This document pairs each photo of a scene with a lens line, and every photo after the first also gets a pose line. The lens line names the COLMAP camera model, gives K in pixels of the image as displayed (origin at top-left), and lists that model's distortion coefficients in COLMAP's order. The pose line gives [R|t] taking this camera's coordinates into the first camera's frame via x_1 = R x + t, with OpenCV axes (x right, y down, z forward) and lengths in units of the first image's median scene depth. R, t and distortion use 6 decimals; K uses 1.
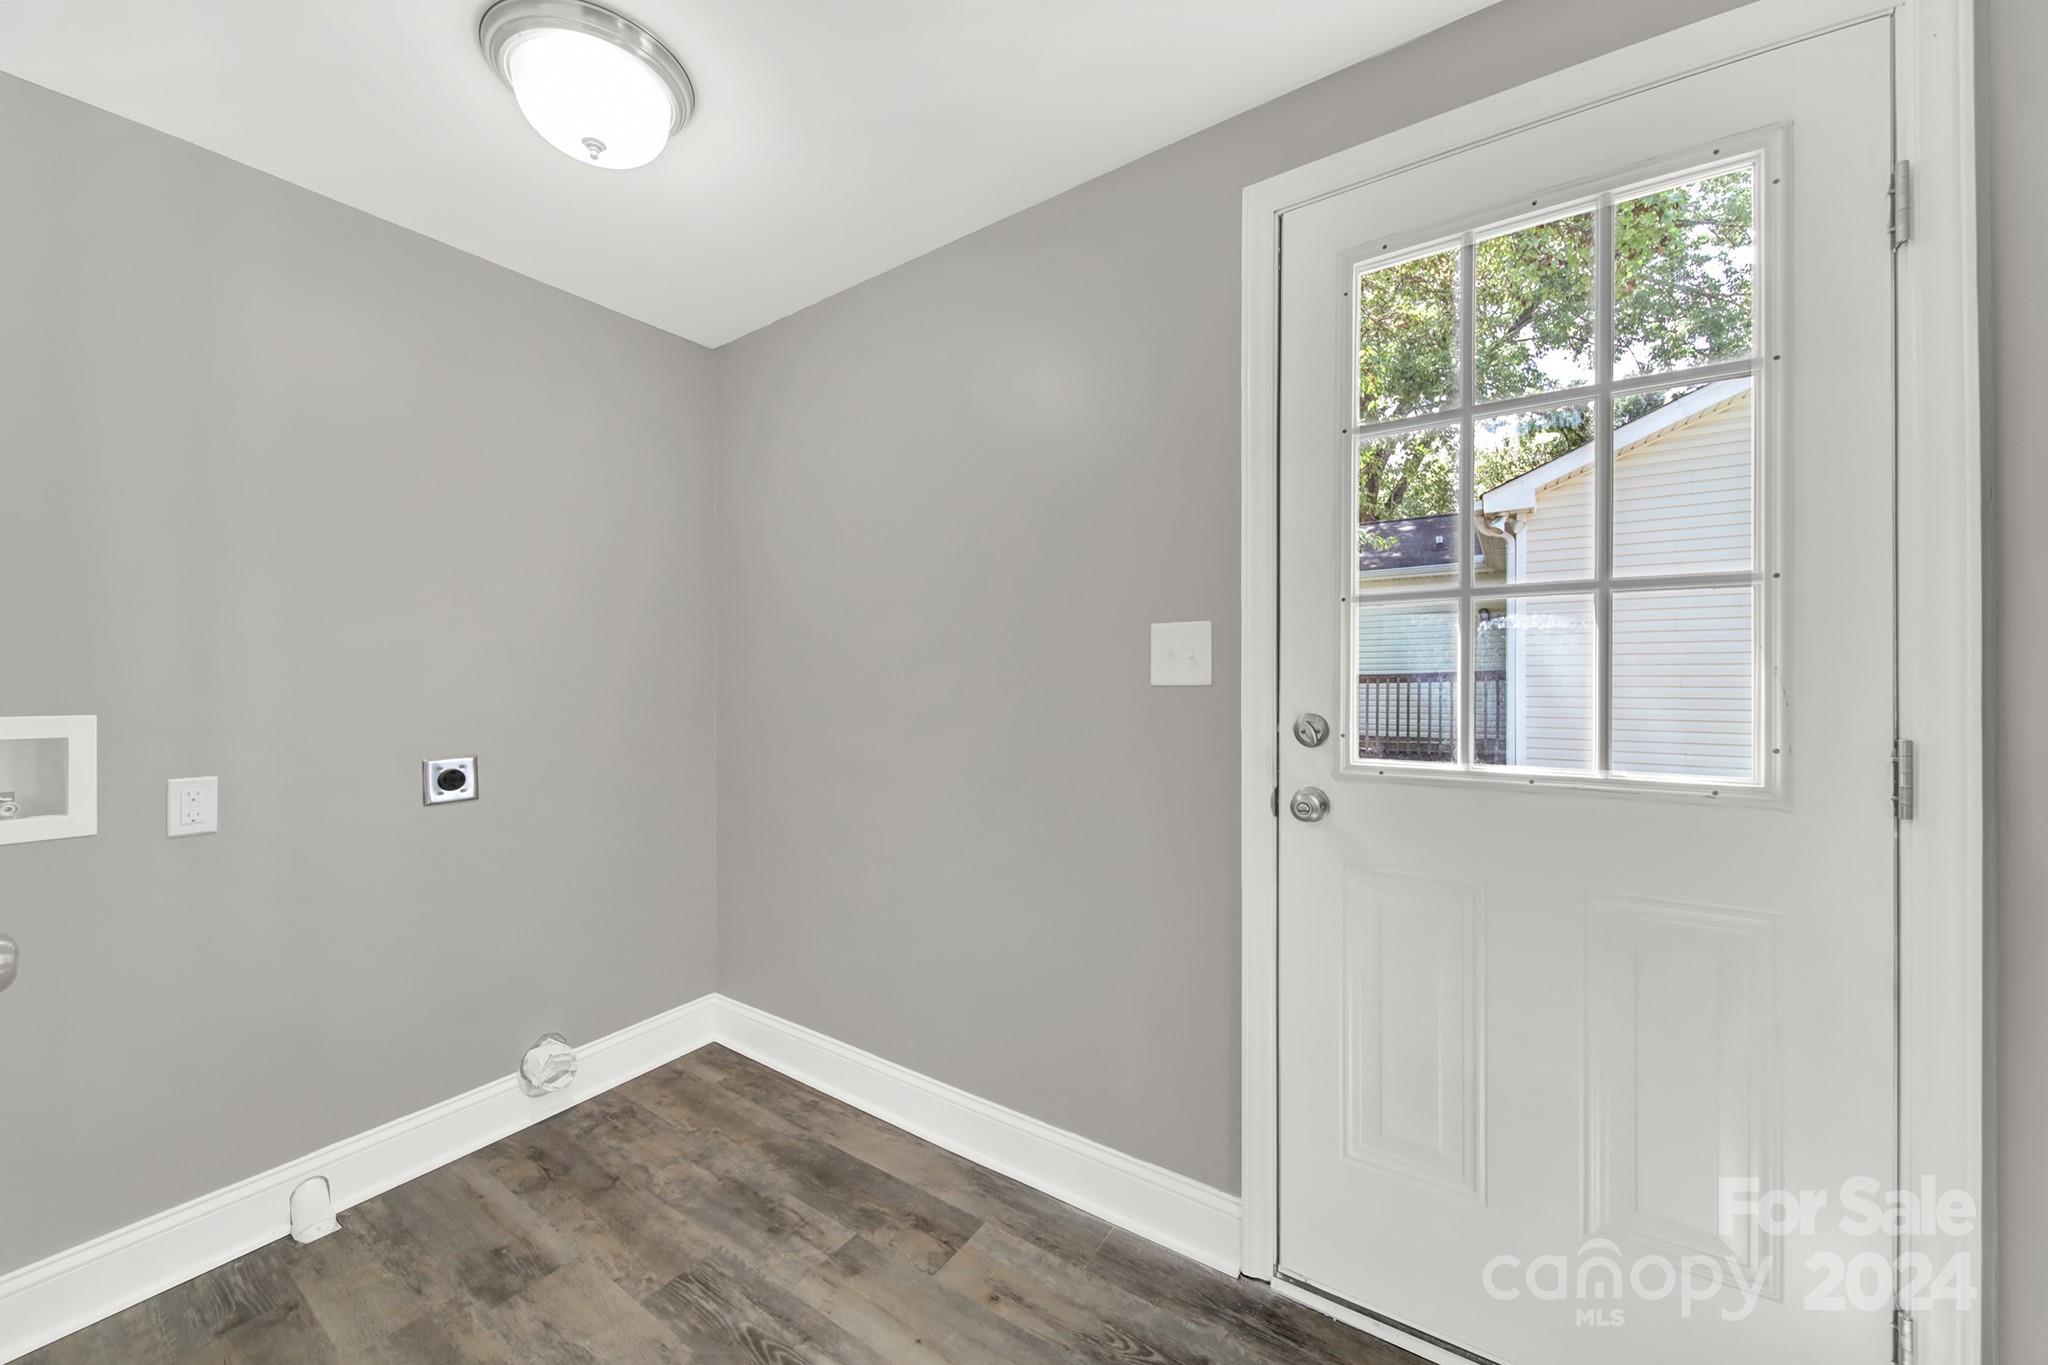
lens RADIAL K [[748.3, 0, 1009.5], [0, 748.3, 683.7], [0, 0, 1]] dist [0.002447, -0.002288]
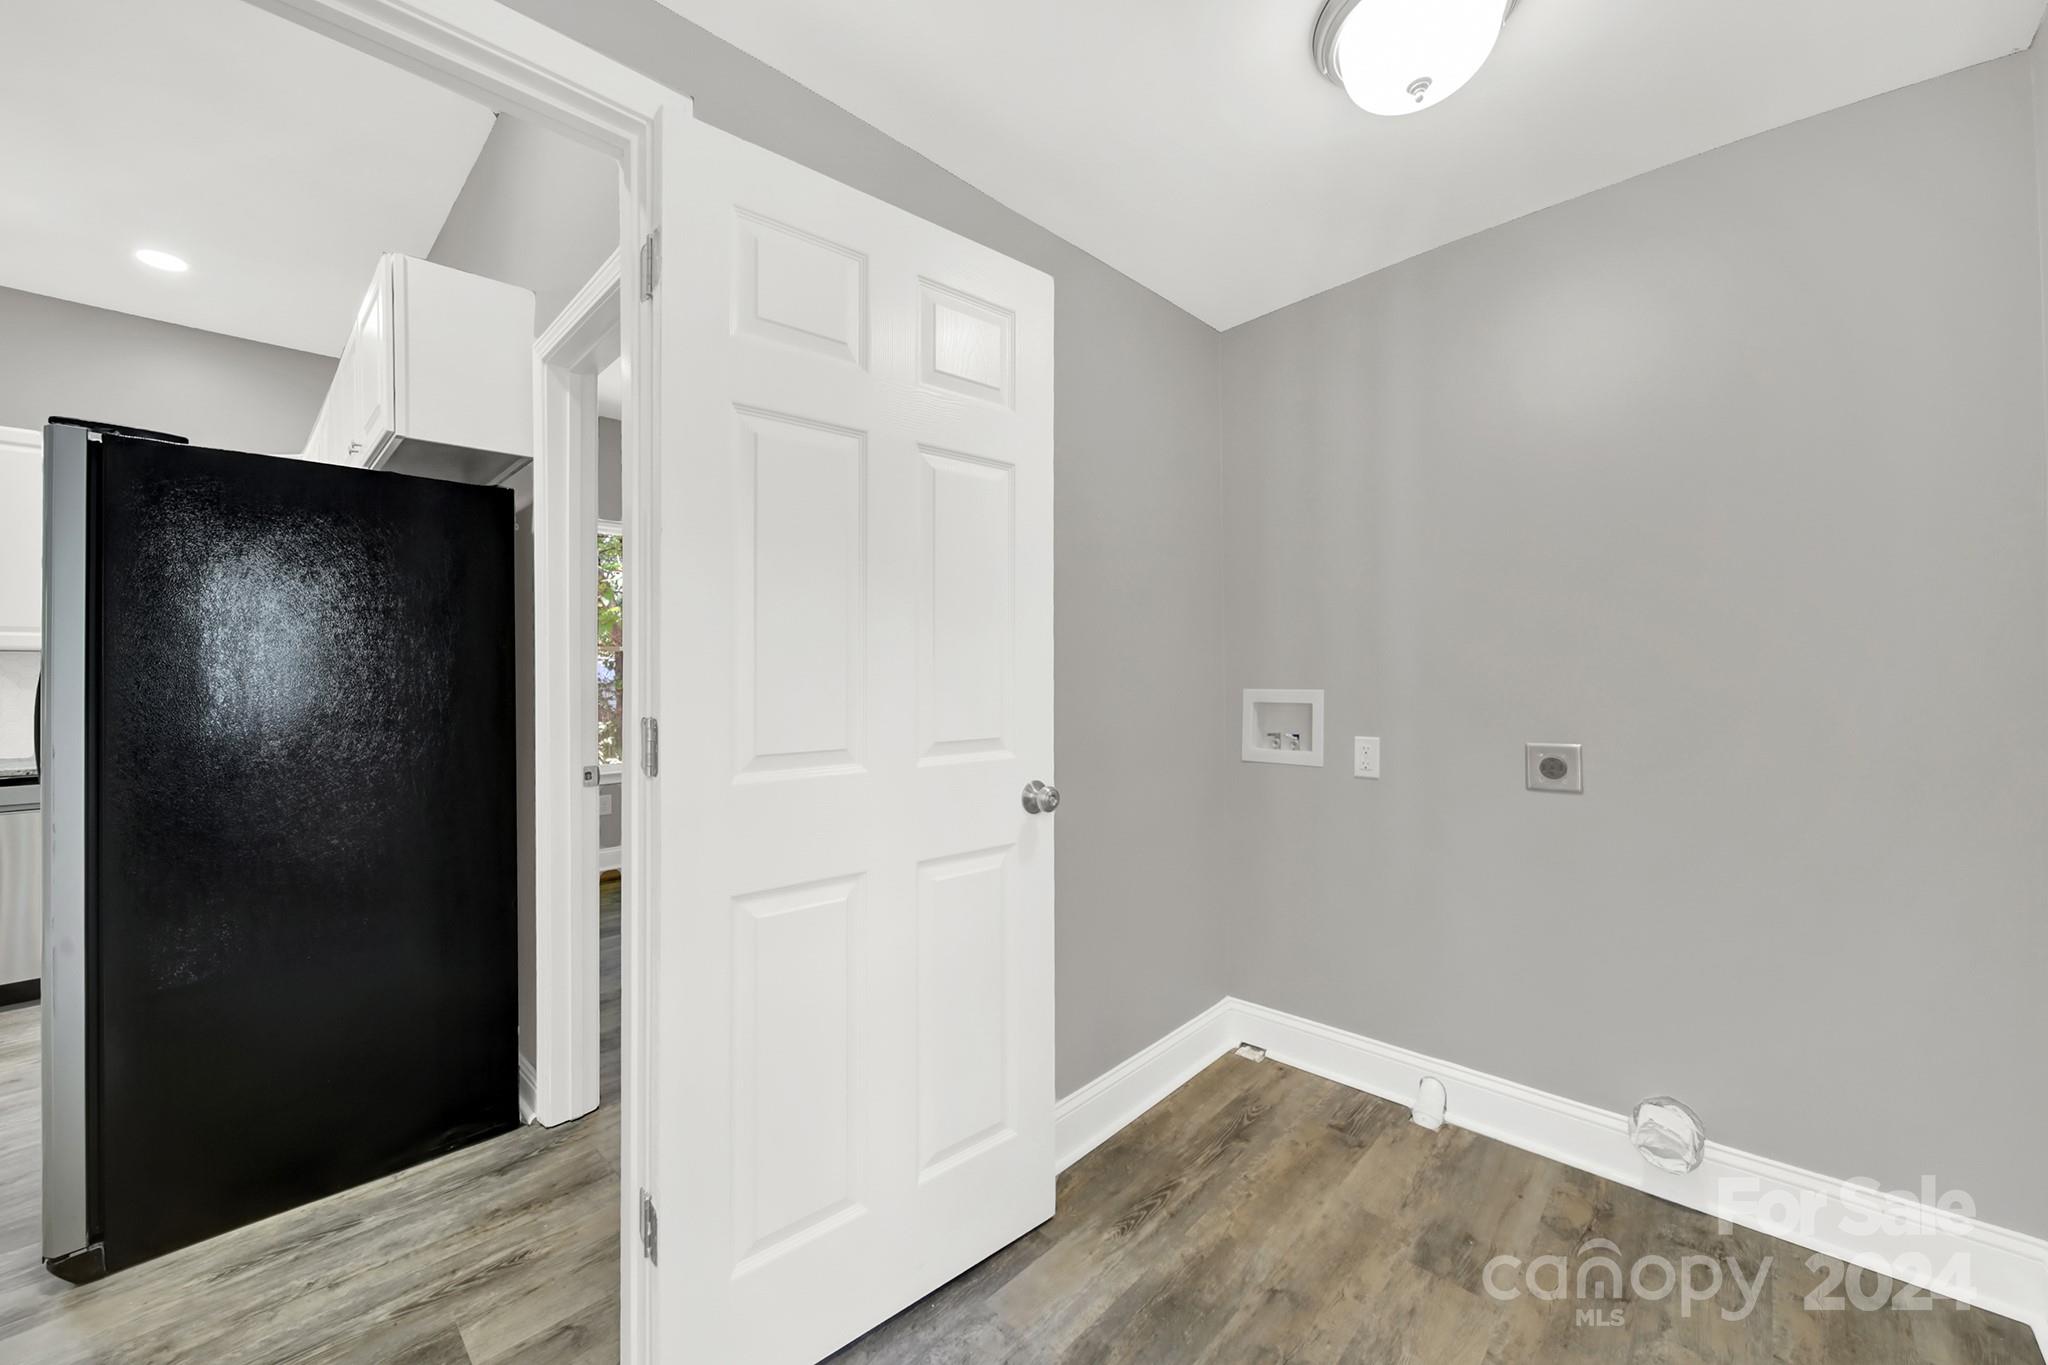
lens RADIAL K [[748.3, 0, 1009.6], [0, 748.3, 677.8], [0, 0, 1]] dist [0.002447, -0.002288]
pose [[-0.164855, 0.007044, -0.986293, 0.398402], [0.004799, 0.999968, 0.006340, 0.003920], [0.986306, -0.003688, -0.164884, 0.570289]]
